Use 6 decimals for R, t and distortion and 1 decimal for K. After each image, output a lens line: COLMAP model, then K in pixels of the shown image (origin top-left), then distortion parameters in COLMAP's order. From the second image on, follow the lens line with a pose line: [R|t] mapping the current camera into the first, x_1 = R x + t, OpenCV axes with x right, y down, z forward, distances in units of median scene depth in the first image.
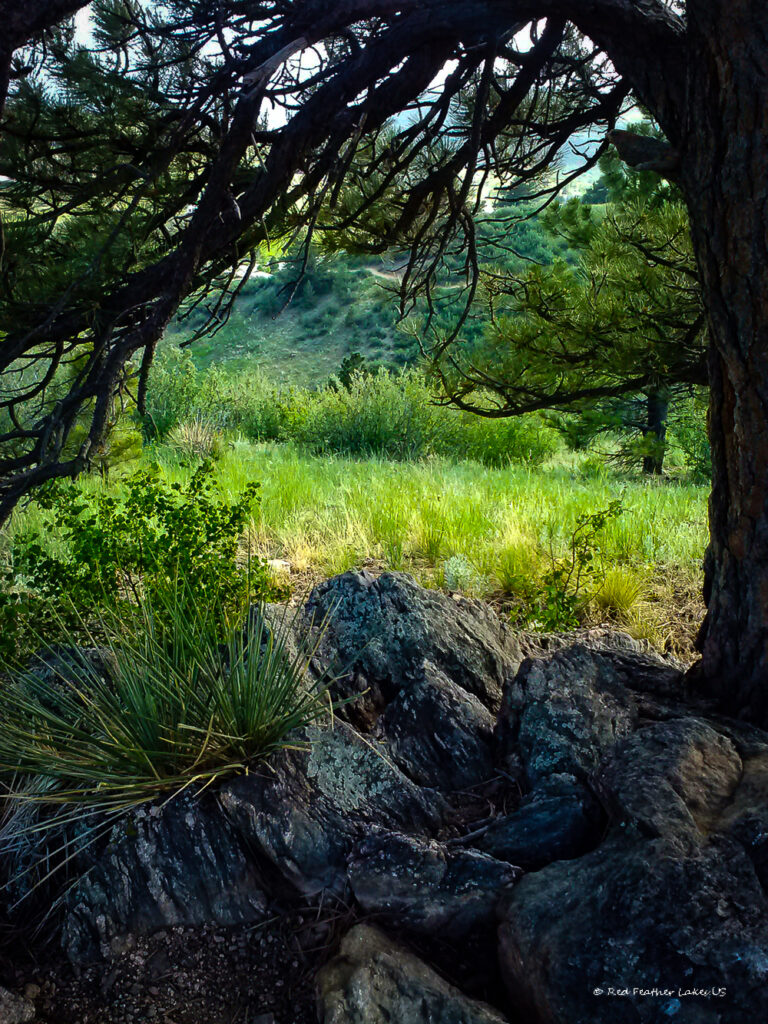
lens RADIAL K [[987.1, 0, 402.1], [0, 987.1, 512.7], [0, 0, 1]] dist [0.000381, -0.024695]
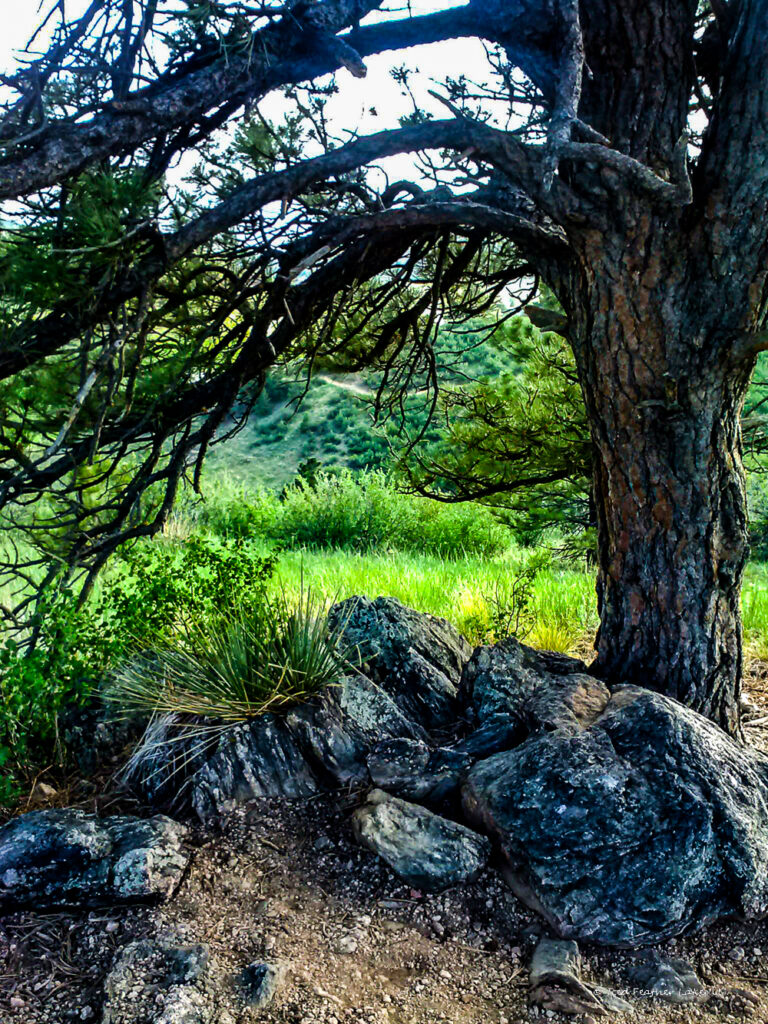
lens RADIAL K [[987.1, 0, 402.1], [0, 987.1, 512.7], [0, 0, 1]] dist [0.000381, -0.024695]
pose [[0.998904, -0.004064, 0.046620, -0.051628], [0.008958, 0.994406, -0.105245, 0.091417], [-0.045931, 0.105547, 0.993353, -0.456805]]
